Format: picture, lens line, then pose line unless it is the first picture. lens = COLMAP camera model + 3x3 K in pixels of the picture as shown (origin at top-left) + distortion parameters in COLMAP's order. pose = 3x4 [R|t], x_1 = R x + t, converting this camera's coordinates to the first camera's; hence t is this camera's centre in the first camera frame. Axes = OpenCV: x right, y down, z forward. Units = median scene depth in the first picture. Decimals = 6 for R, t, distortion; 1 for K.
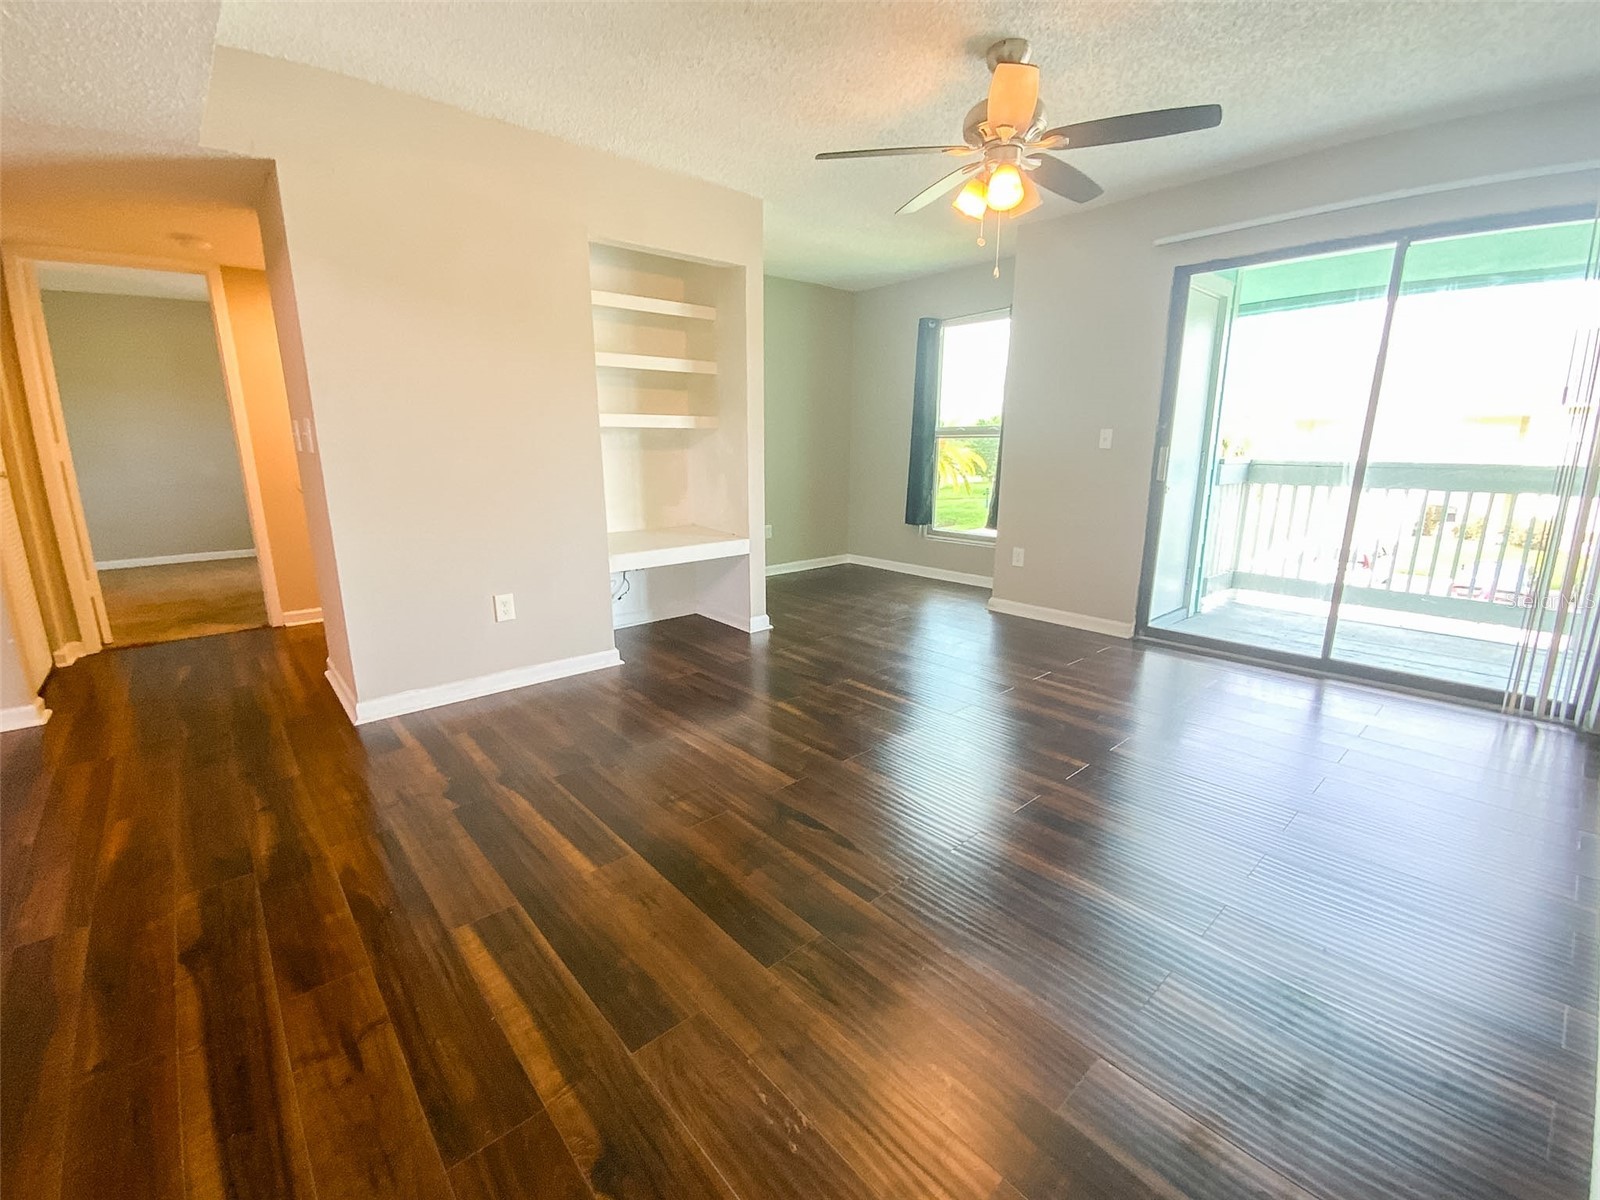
lens RADIAL K [[673.2, 0, 806.6], [0, 673.2, 599.7], [0, 0, 1]] dist [0.023928, -0.019691]
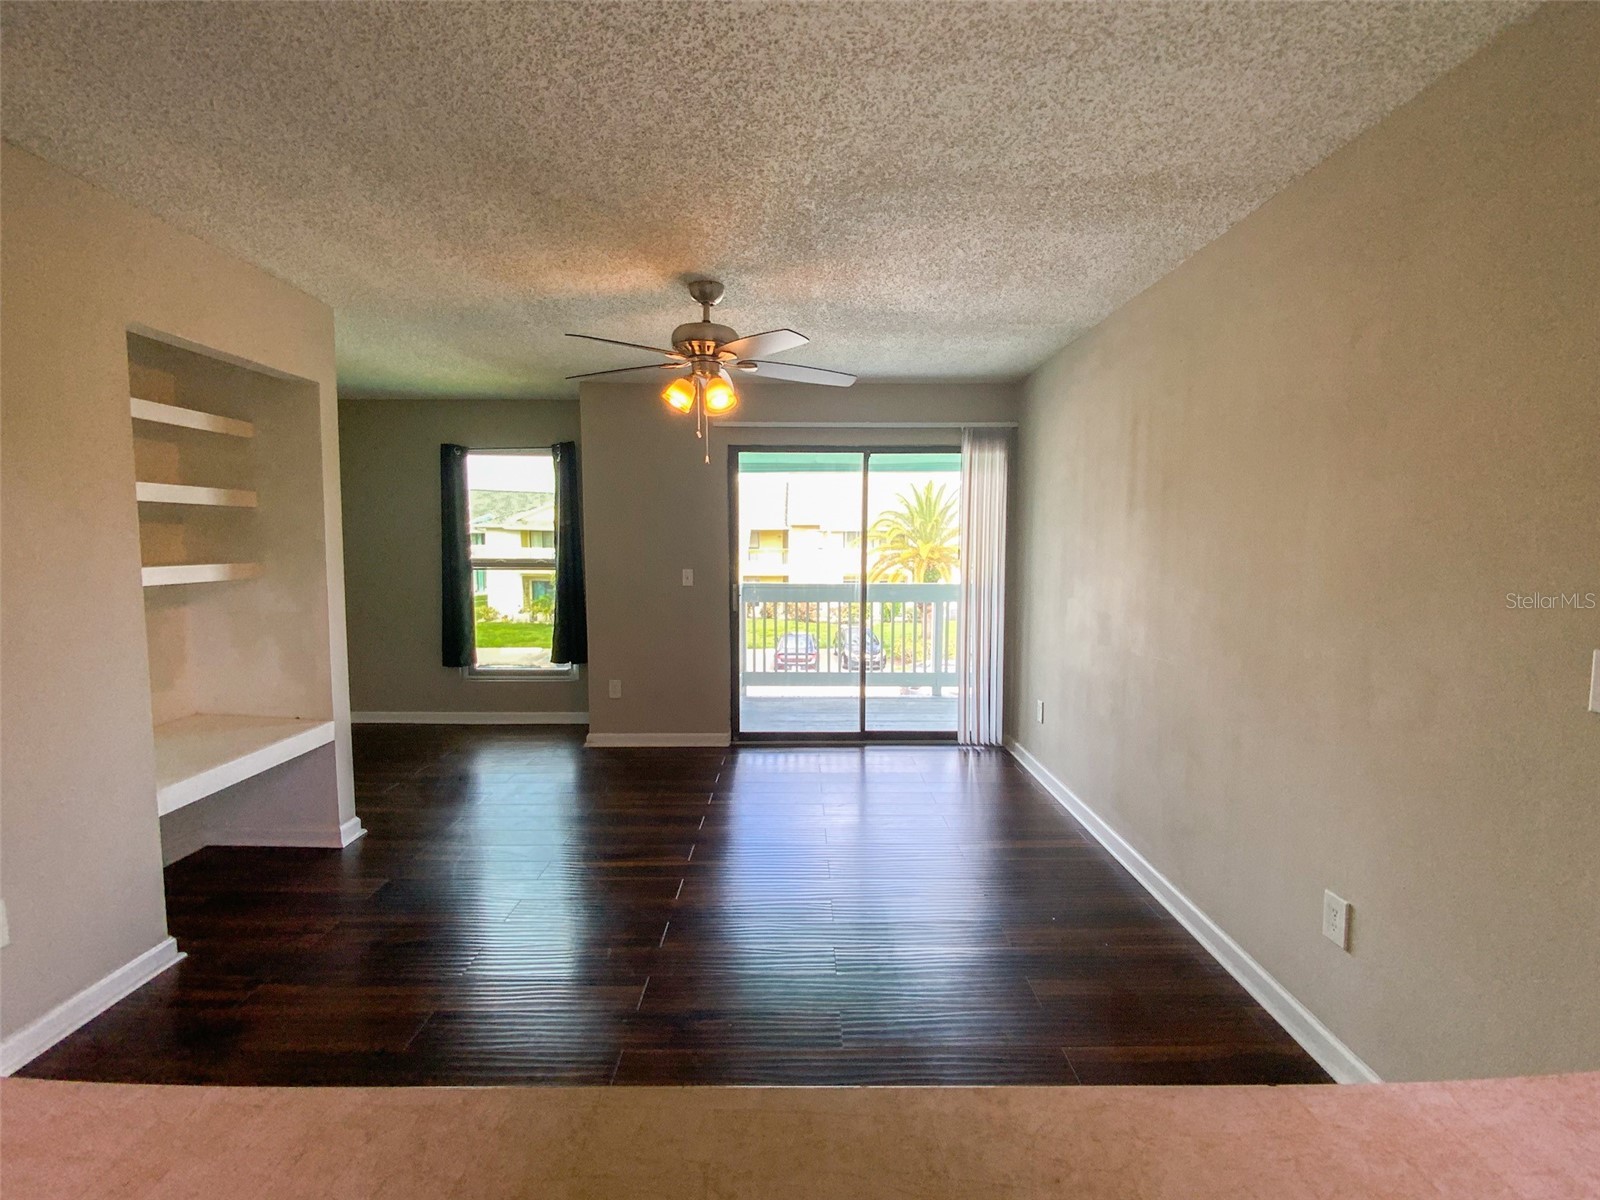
lens RADIAL K [[706.5, 0, 794.6], [0, 706.5, 608.0], [0, 0, 1]] dist [0.014479, -0.013493]
pose [[0.665298, -0.065900, 0.743663, -0.390457], [0.166782, 0.984042, -0.062005, -0.097639], [-0.727710, 0.165282, 0.665673, 0.092507]]
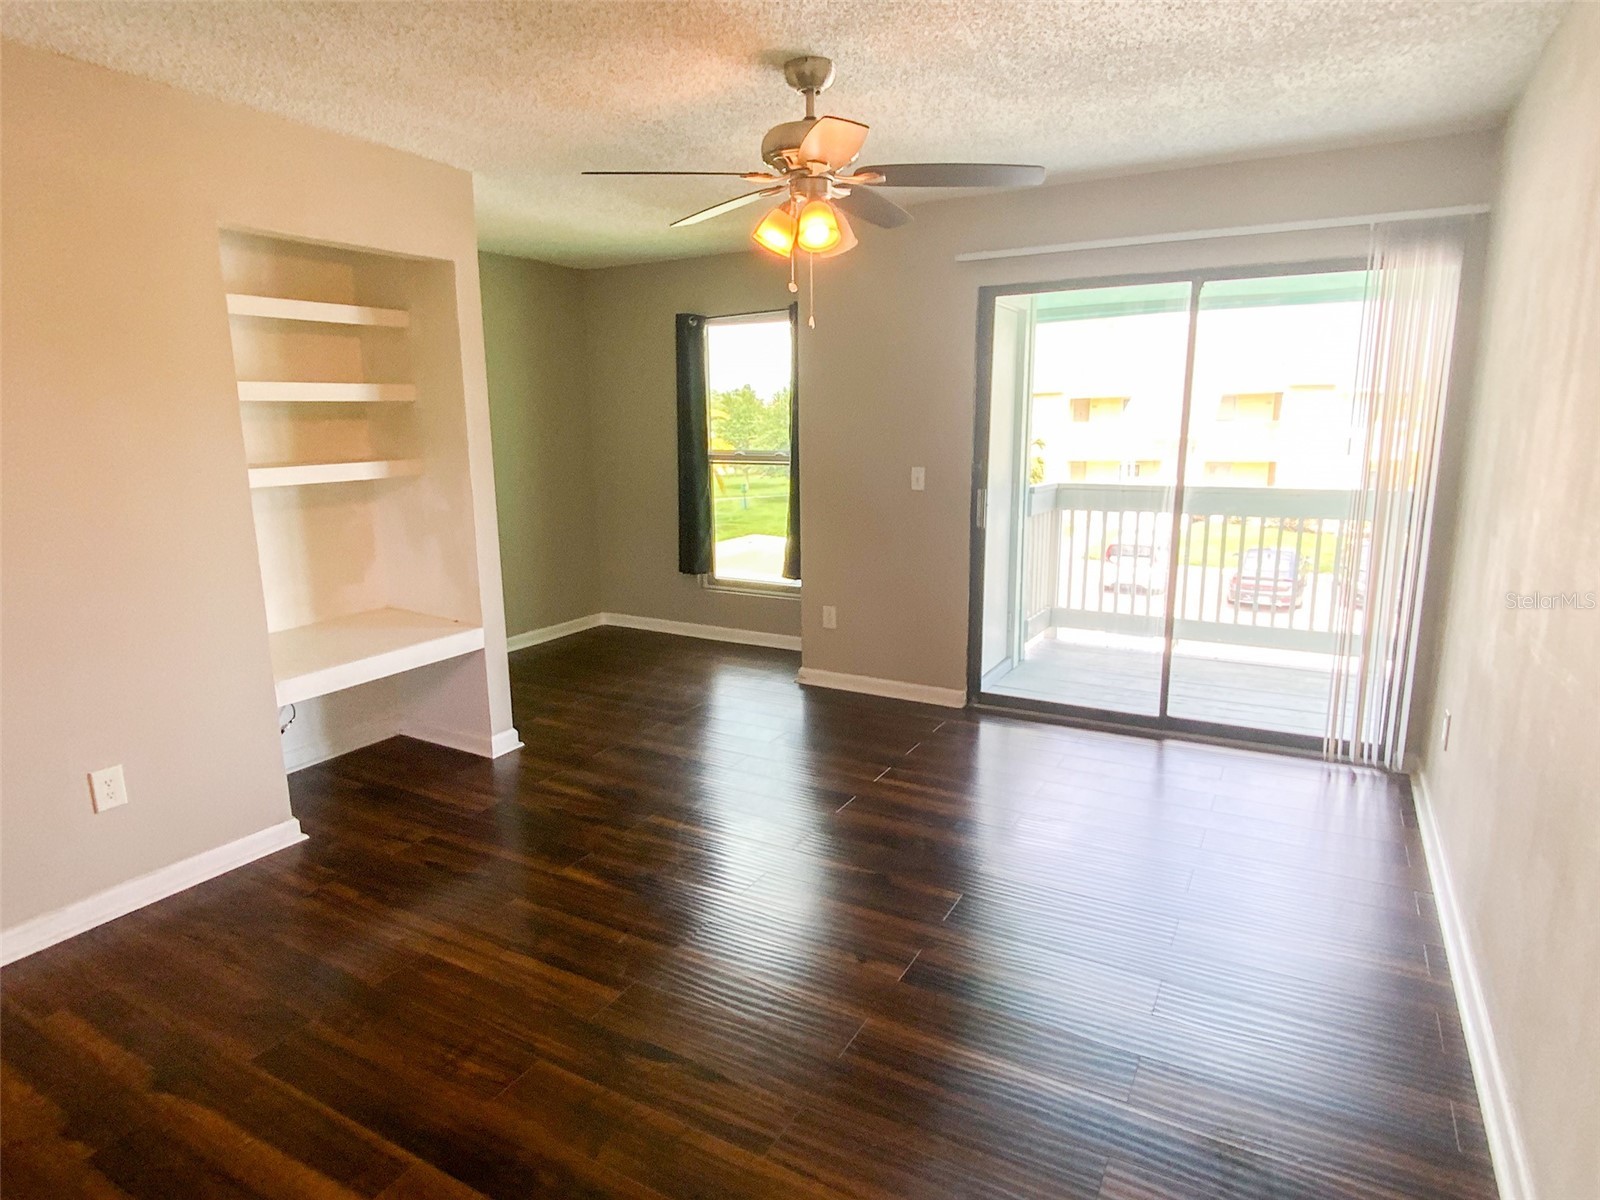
lens RADIAL K [[899.8, 0, 803.9], [0, 899.8, 599.7], [0, 0, 1]] dist [0.002736, -0.004314]
pose [[0.945798, -0.073882, 0.316240, -0.075874], [0.084032, 0.996290, -0.018559, -0.090340], [-0.313696, 0.044127, 0.948498, -0.019062]]
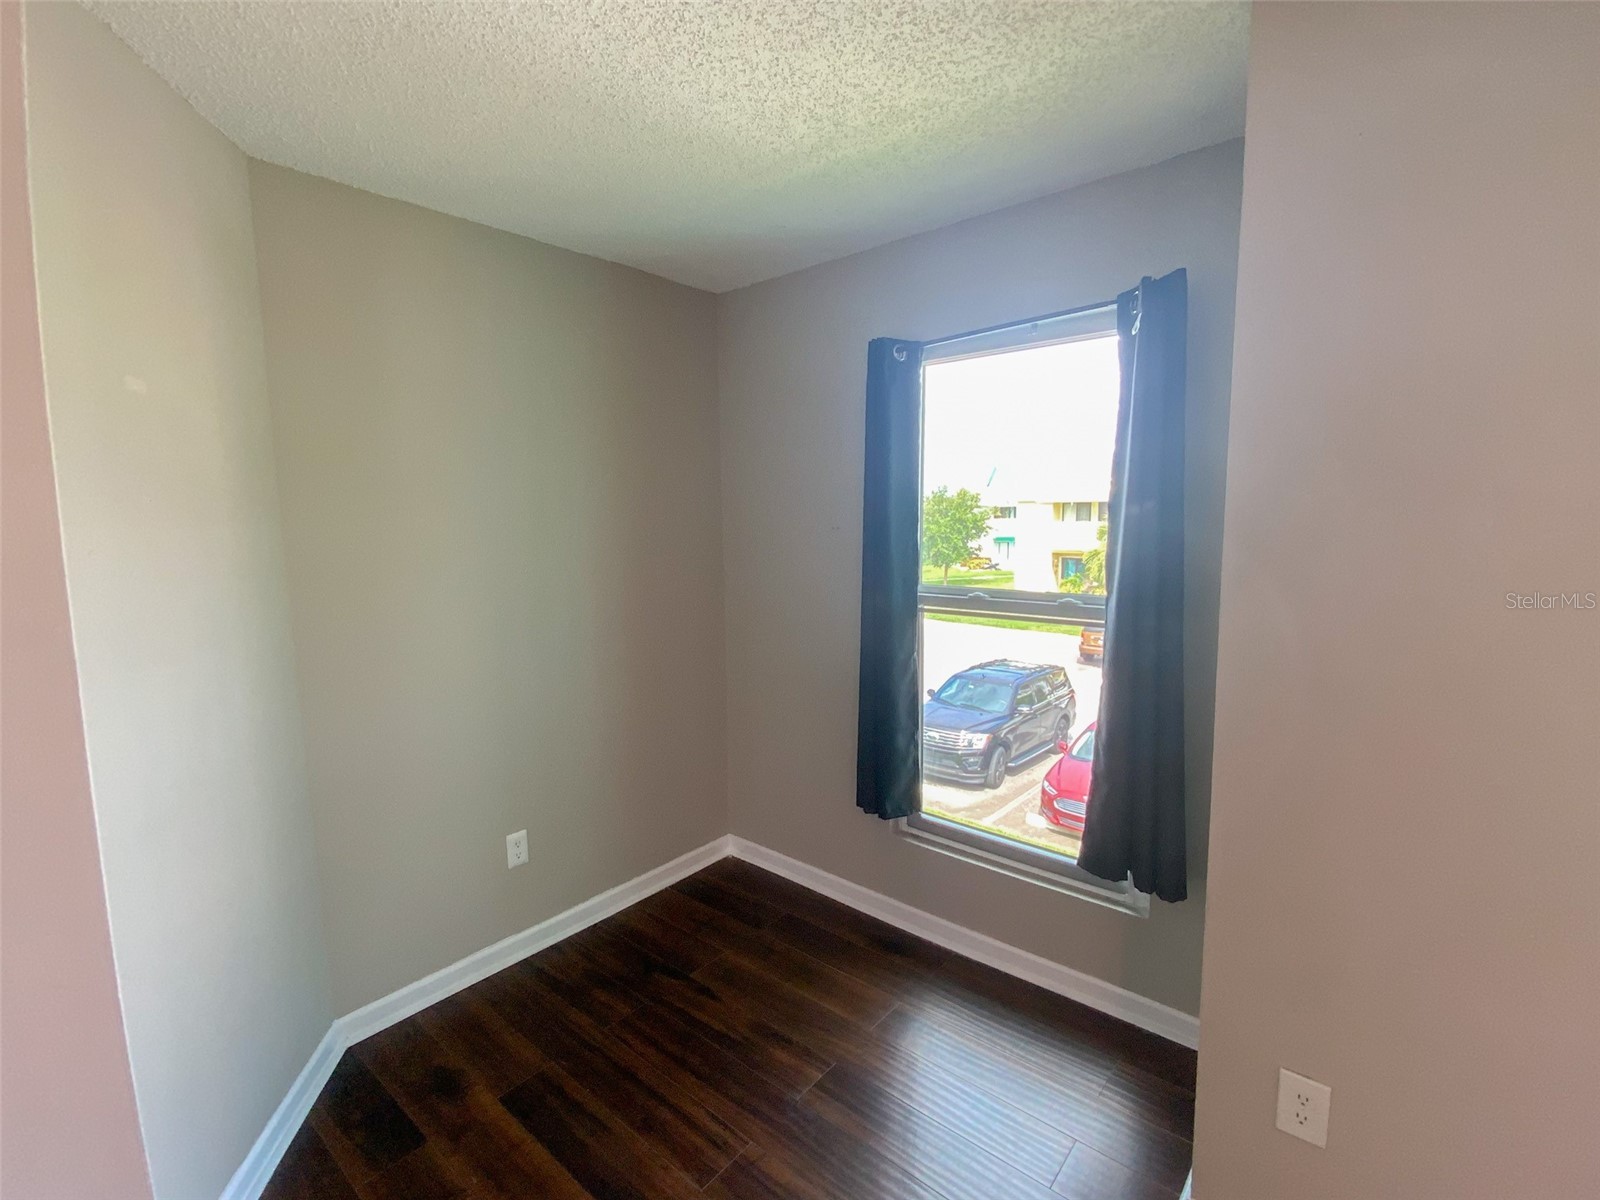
lens RADIAL K [[726.3, 0, 790.6], [0, 726.3, 602.1], [0, 0, 1]] dist [0.013595, -0.000074]
pose [[0.991444, -0.027709, 0.127558, 0.090450], [0.043002, 0.991993, -0.118744, -0.328905], [-0.123246, 0.123213, 0.984697, 0.939900]]
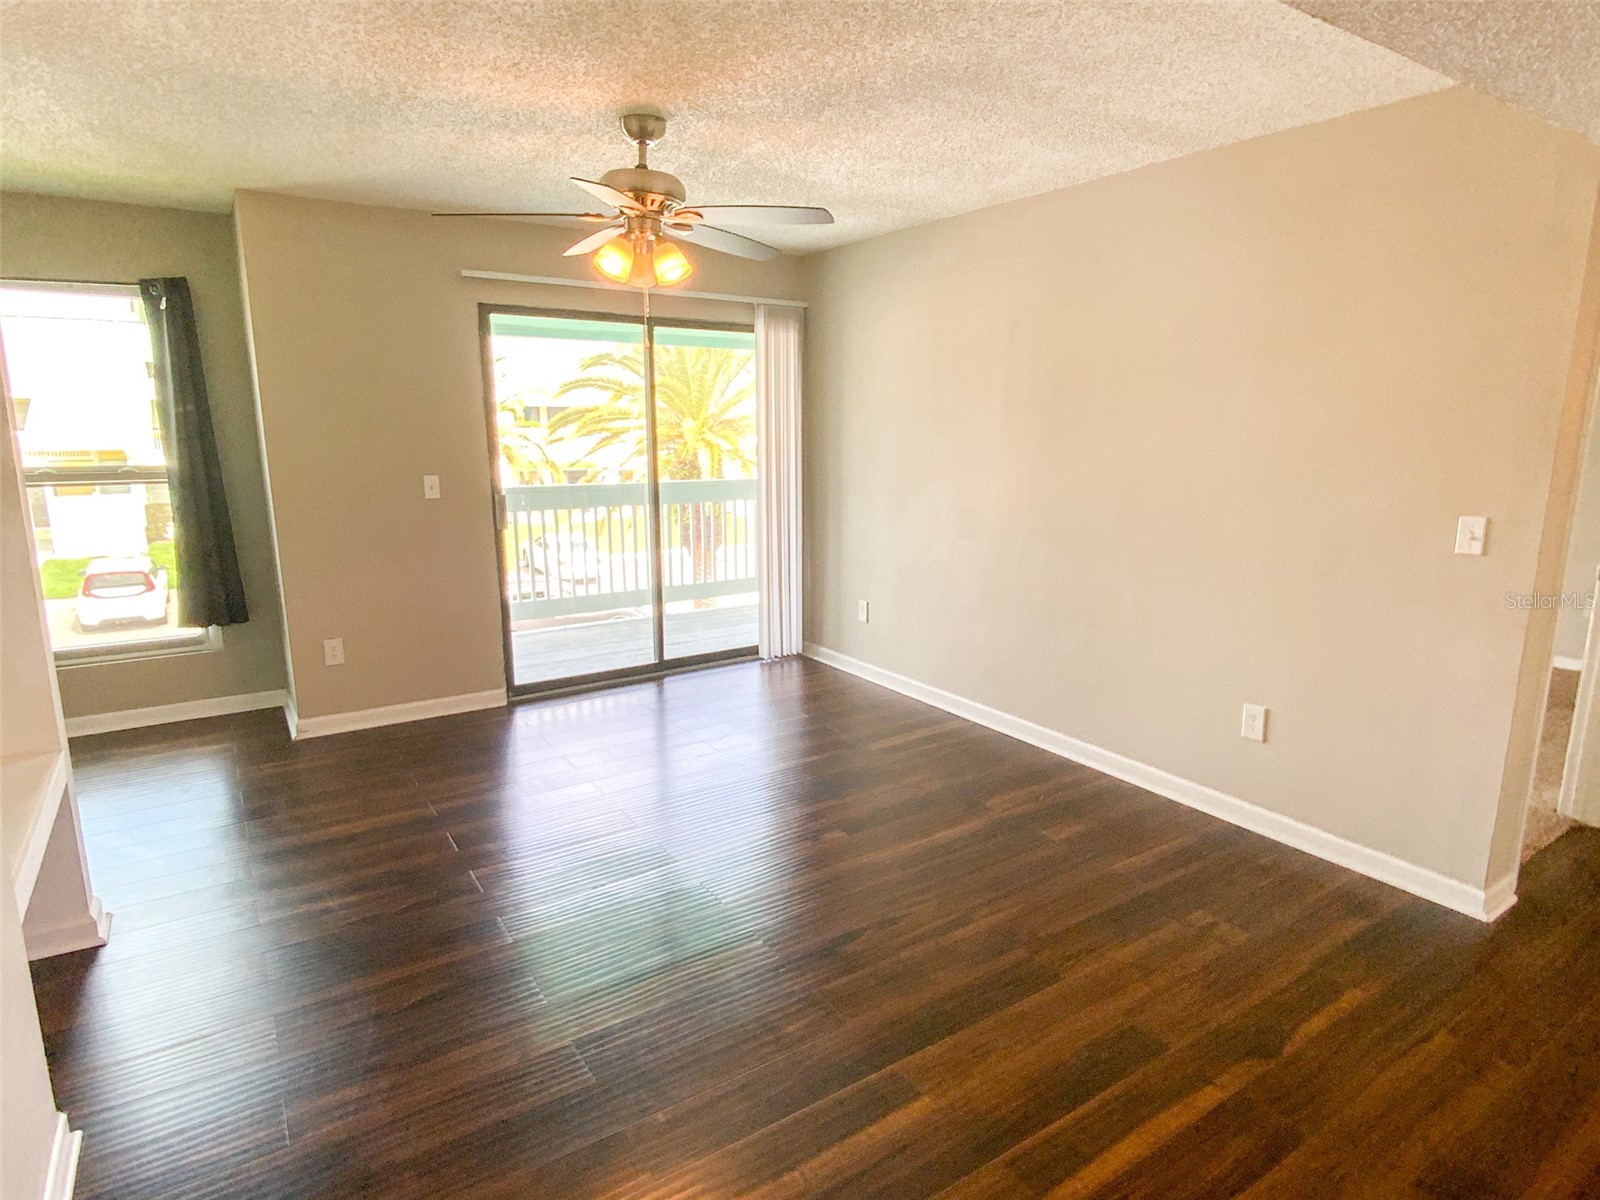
lens RADIAL K [[897.0, 0, 783.6], [0, 897.0, 602.7], [0, 0, 1]] dist [0.001079, -0.001721]
pose [[0.156953, -0.195164, 0.968131, -0.701259], [0.224218, 0.961724, 0.157522, -0.211283], [-0.961817, 0.192348, 0.194705, 0.466521]]
